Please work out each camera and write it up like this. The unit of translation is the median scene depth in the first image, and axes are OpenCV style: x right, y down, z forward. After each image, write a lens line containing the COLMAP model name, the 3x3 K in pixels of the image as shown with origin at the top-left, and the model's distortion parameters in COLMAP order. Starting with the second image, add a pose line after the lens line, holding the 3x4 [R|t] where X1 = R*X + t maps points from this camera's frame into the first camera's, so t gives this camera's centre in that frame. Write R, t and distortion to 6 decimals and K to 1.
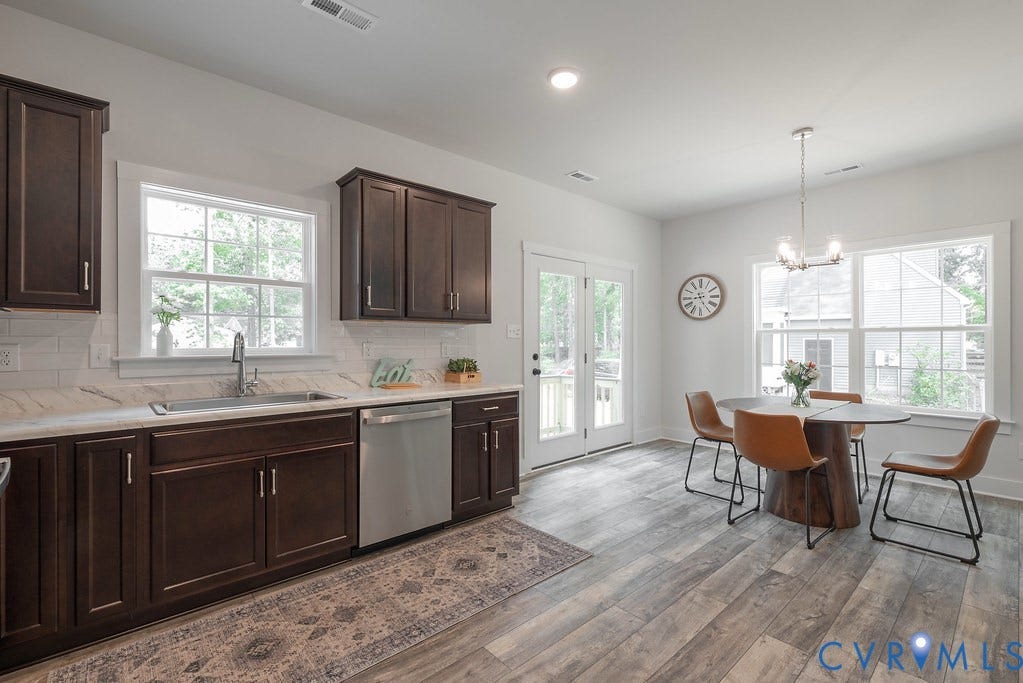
lens RADIAL K [[451.7, 0, 509.3], [0, 451.7, 340.9], [0, 0, 1]] dist [0.001500, -0.001722]
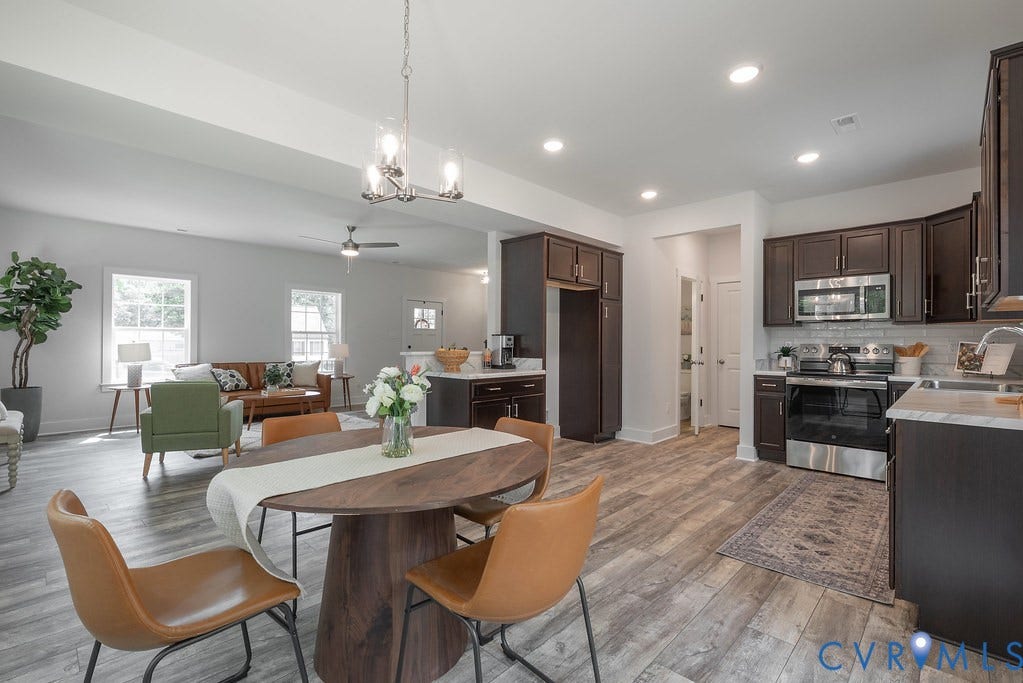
lens RADIAL K [[451.7, 0, 513.9], [0, 451.7, 343.1], [0, 0, 1]] dist [0.001500, -0.001722]
pose [[-0.996485, -0.005771, -0.083571, 0.594183], [-0.005500, 0.999979, -0.003465, 0.021753], [0.083589, -0.002993, -0.996496, 1.635642]]
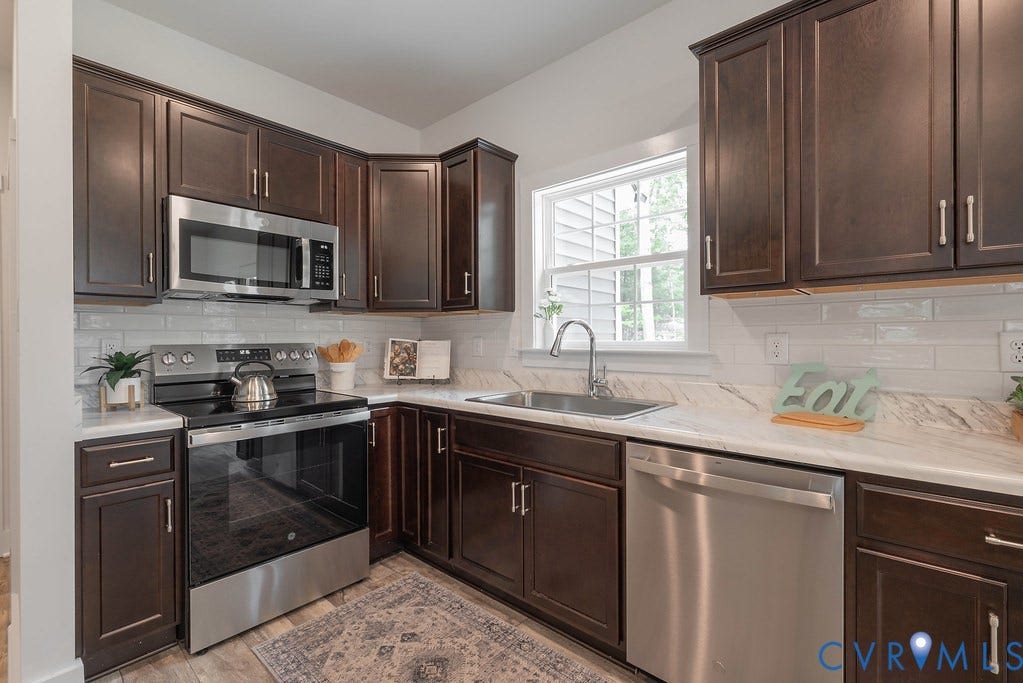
lens RADIAL K [[451.7, 0, 512.1], [0, 451.7, 341.8], [0, 0, 1]] dist [0.001500, -0.001722]
pose [[0.116889, 0.007901, -0.993114, 0.216210], [0.006182, 0.999943, 0.008683, 0.006967], [0.993126, -0.007154, 0.116834, 0.621199]]
